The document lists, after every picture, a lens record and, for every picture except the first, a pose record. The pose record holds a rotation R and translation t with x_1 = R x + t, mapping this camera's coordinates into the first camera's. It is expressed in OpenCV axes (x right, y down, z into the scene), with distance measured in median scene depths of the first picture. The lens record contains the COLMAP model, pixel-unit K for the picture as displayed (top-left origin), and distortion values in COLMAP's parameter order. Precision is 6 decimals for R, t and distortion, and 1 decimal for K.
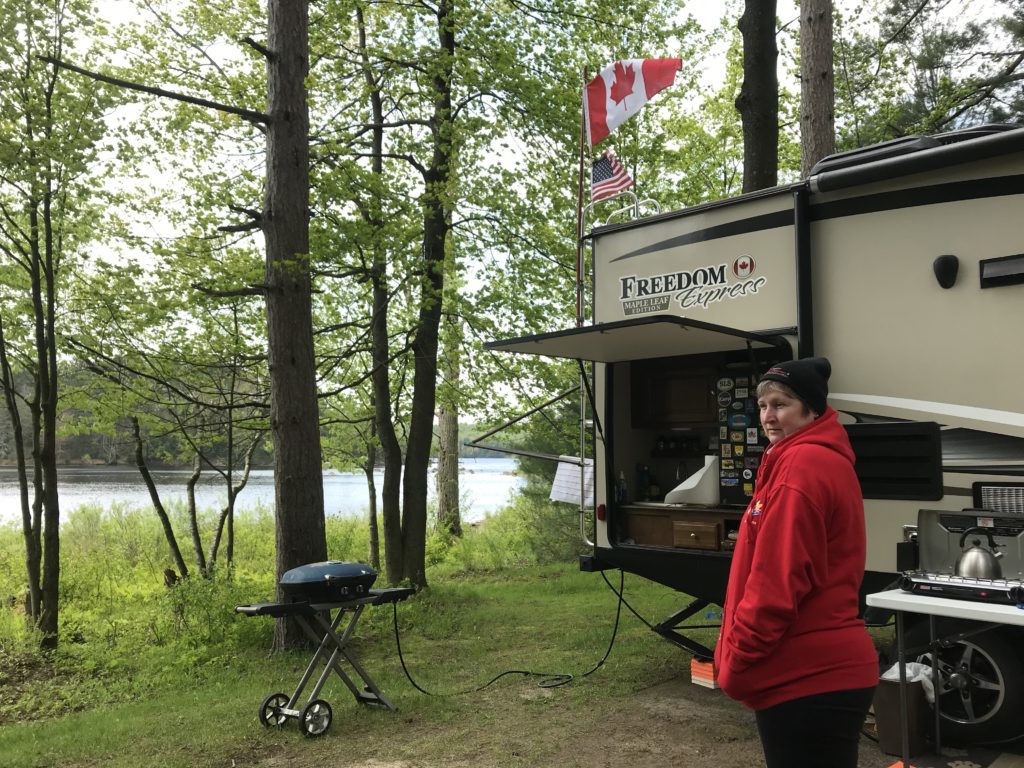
lens RADIAL K [[852.1, 0, 512.0], [0, 852.1, 384.0], [0, 0, 1]] dist [-0.003290, 0.051421]
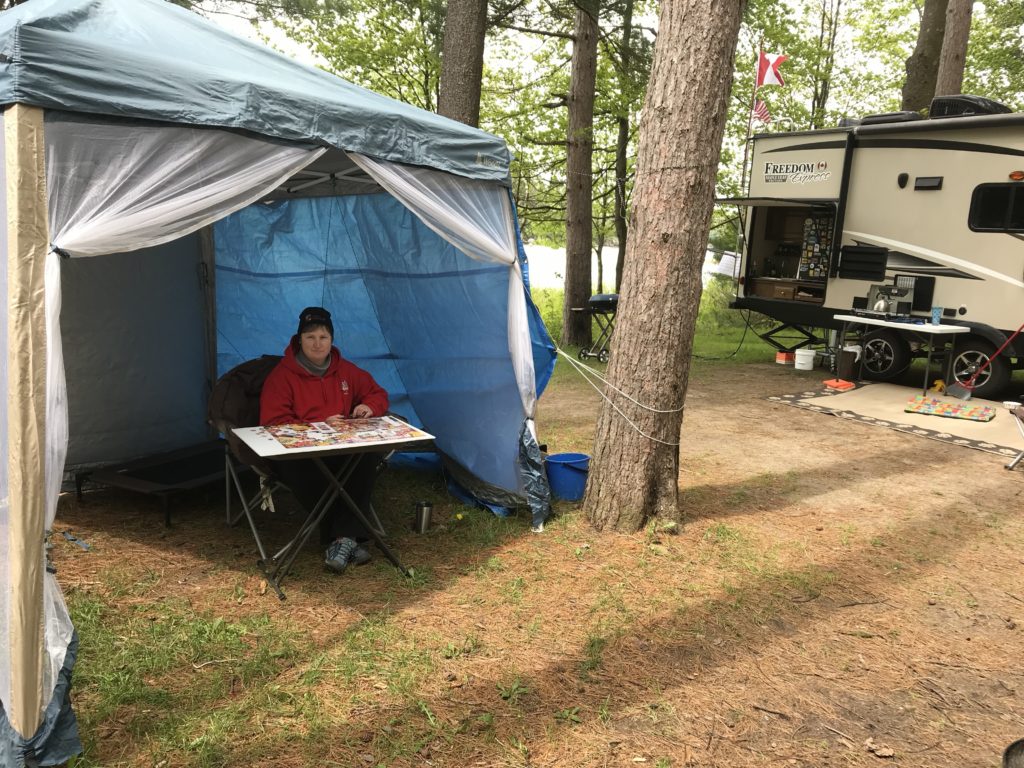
lens RADIAL K [[852.1, 0, 512.0], [0, 852.1, 384.0], [0, 0, 1]] dist [-0.003290, 0.051421]
pose [[0.971973, 0.096834, -0.214222, 0.032927], [-0.039450, 0.965491, 0.257432, -0.124405], [0.231757, -0.241767, 0.942251, -1.212820]]
